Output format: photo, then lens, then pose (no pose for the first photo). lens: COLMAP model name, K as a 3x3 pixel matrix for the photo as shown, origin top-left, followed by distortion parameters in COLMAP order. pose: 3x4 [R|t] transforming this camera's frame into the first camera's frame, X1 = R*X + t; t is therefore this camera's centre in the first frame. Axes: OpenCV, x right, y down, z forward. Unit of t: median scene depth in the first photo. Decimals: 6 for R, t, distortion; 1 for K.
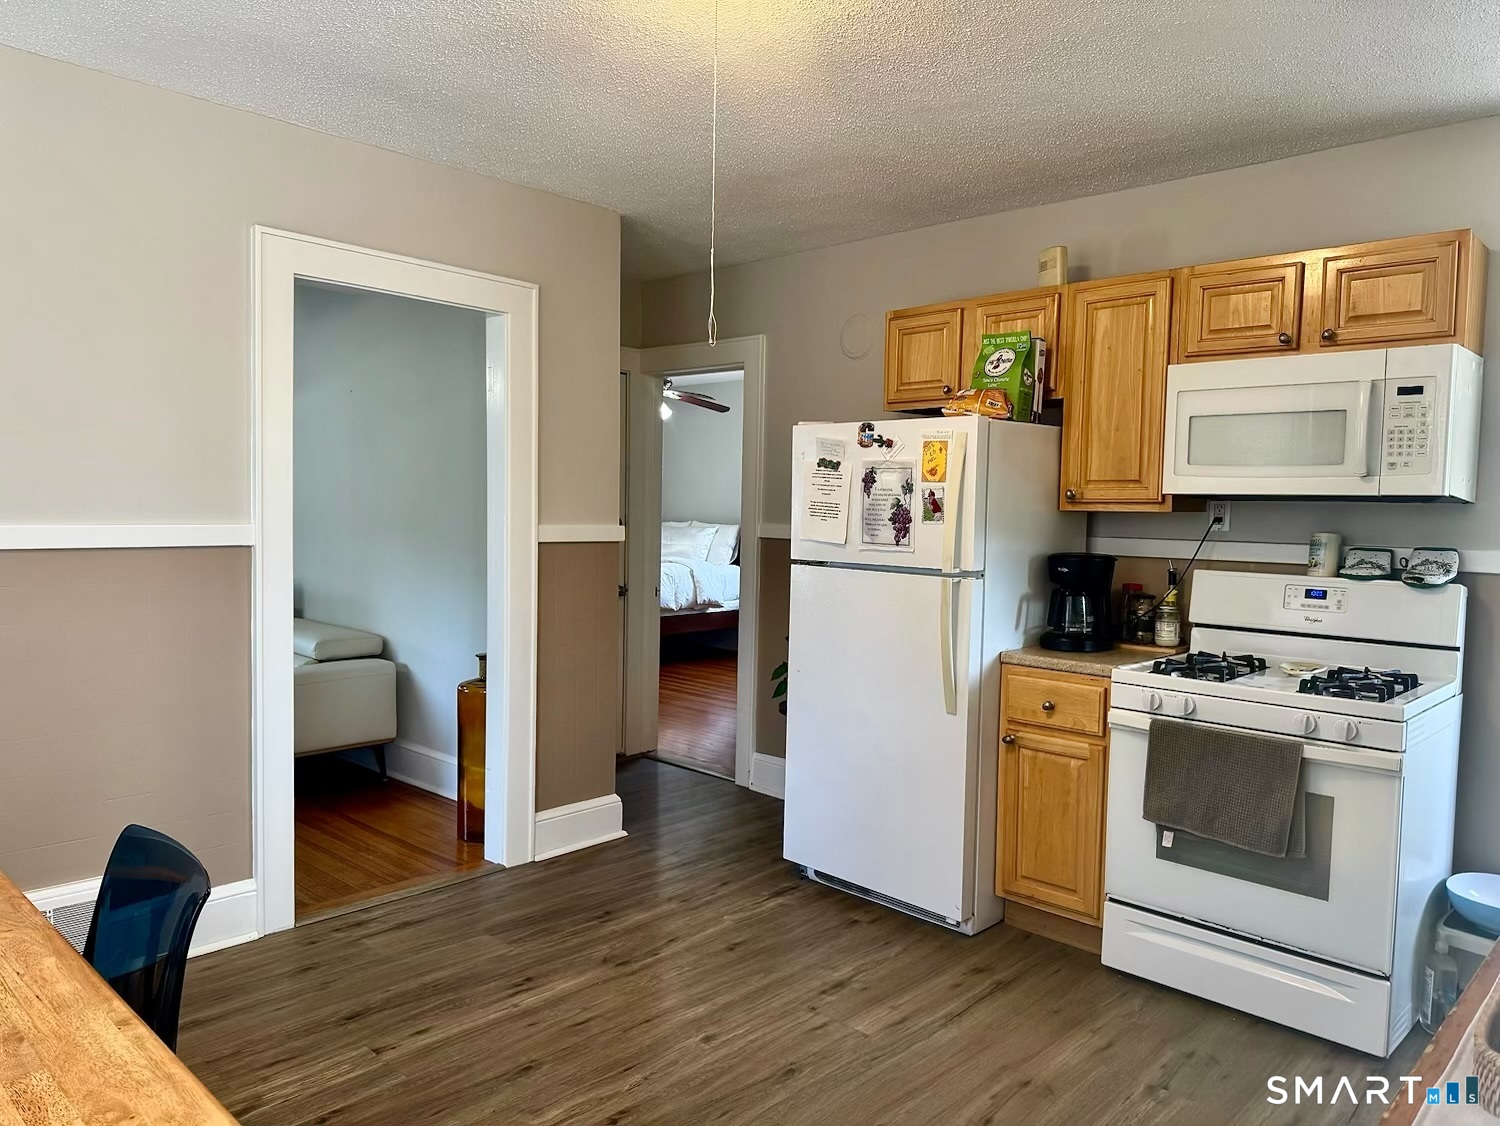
lens RADIAL K [[1083.2, 0, 742.0], [0, 1083.2, 560.8], [0, 0, 1]] dist [0.114550, -0.087884]
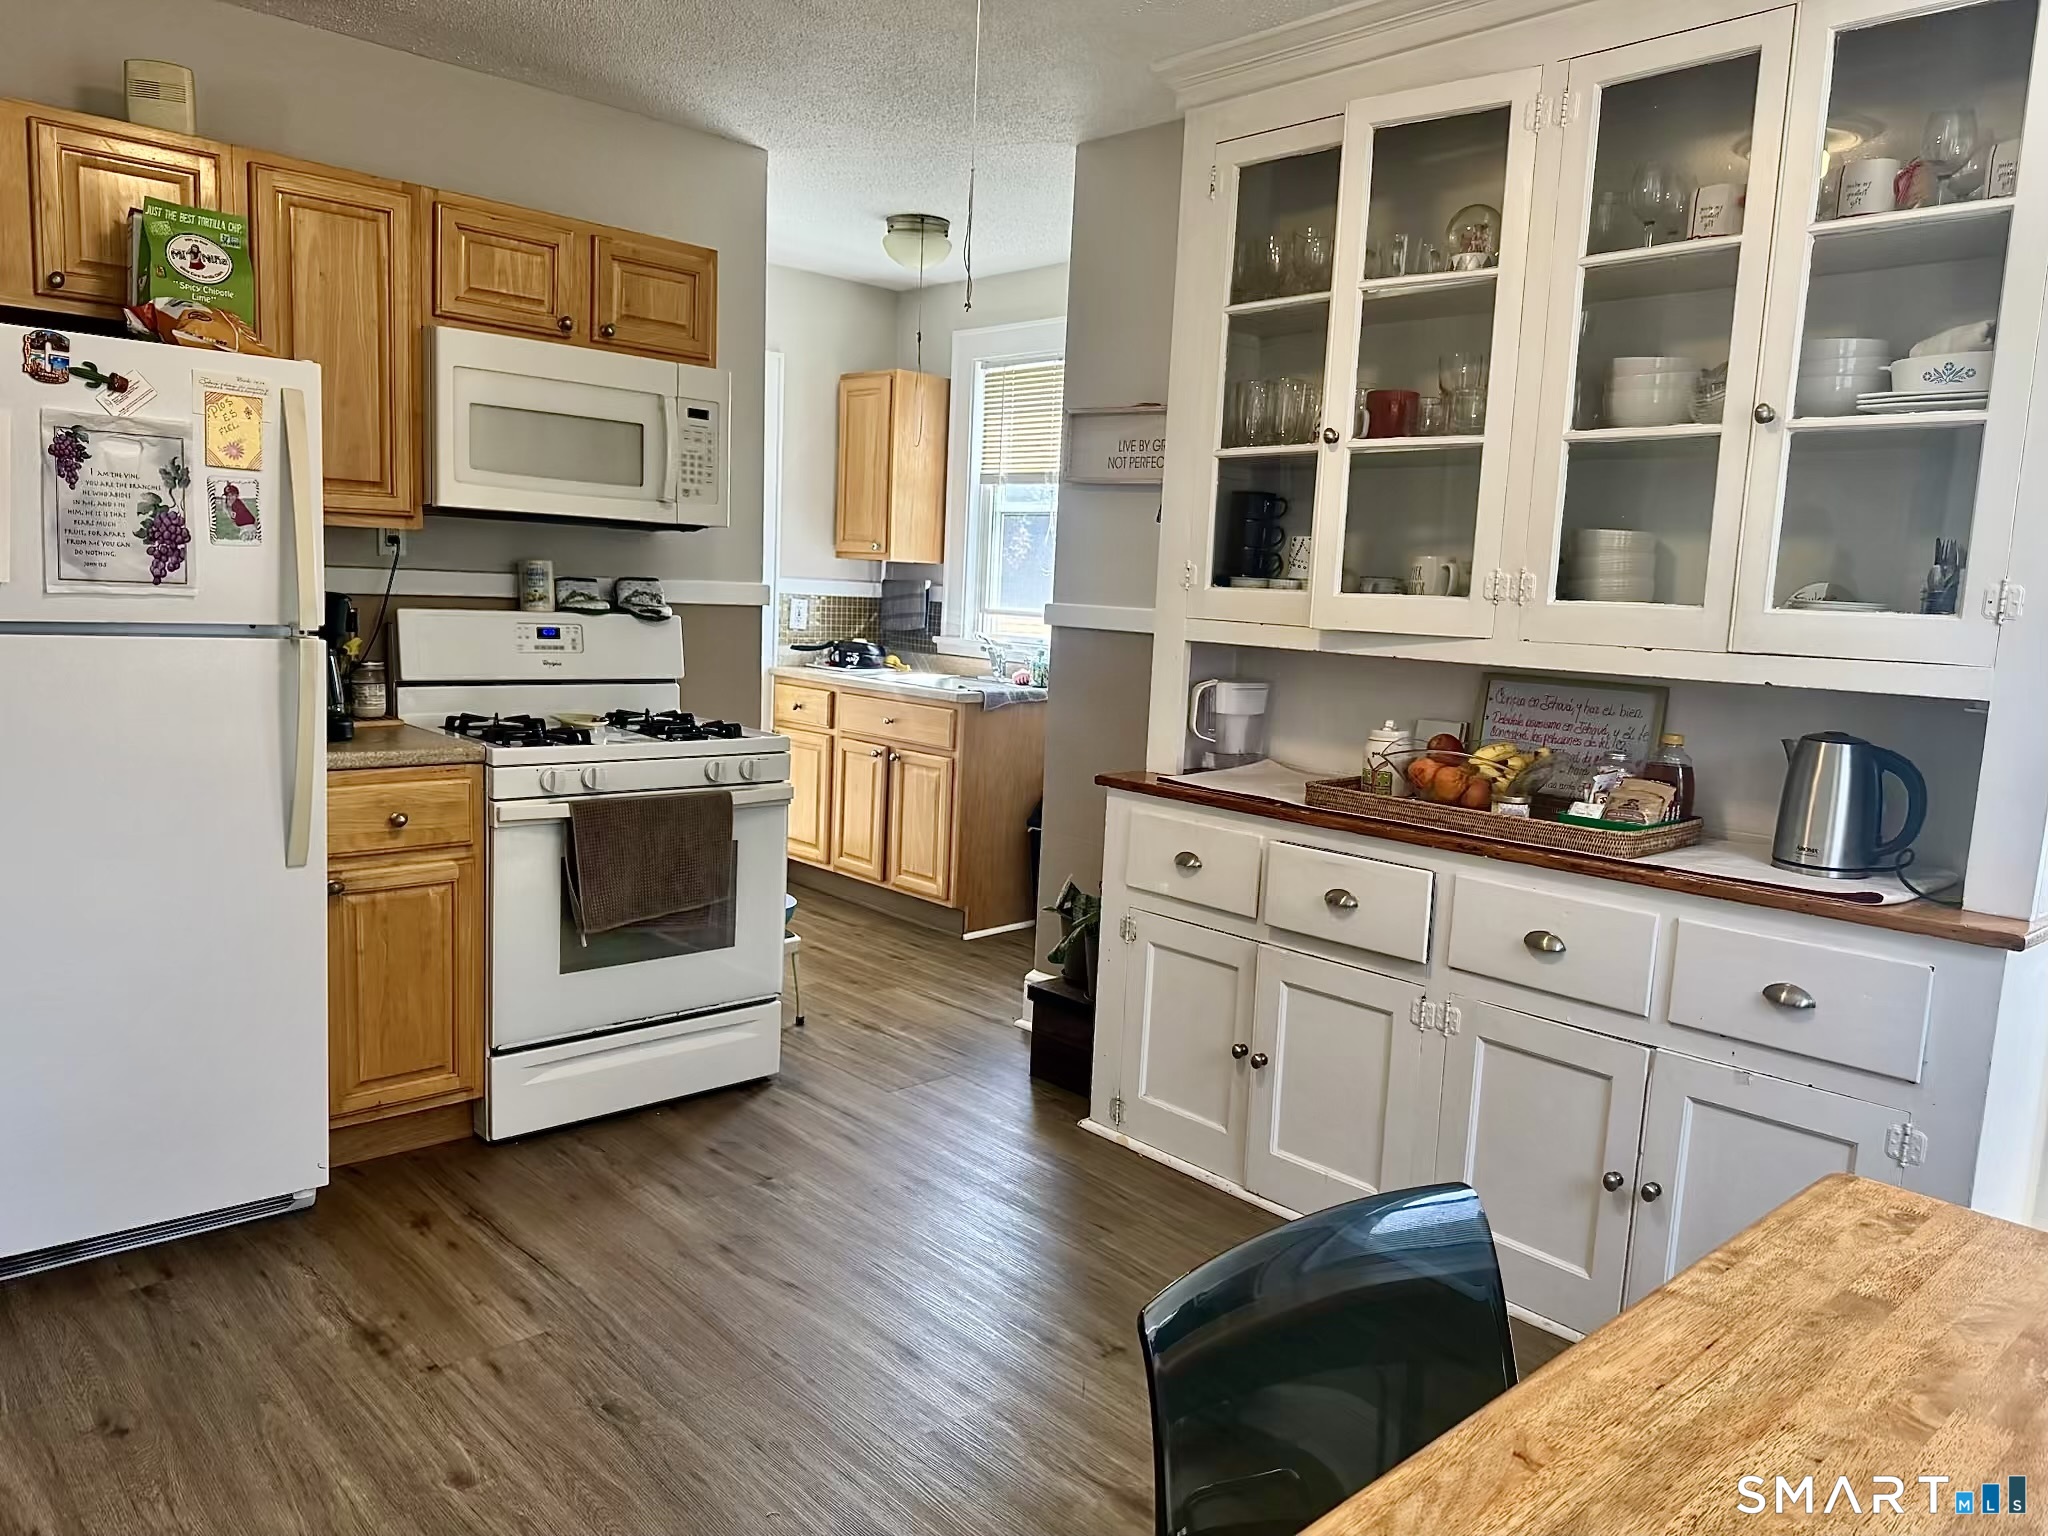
lens RADIAL K [[1478.9, 0, 1013.1], [0, 1478.9, 765.0], [0, 0, 1]] dist [0.114550, -0.087884]
pose [[0.076561, -0.140515, 0.987114, -0.595060], [0.013639, 0.990075, 0.139879, -0.025576], [-0.996972, 0.002754, 0.077718, 0.543368]]
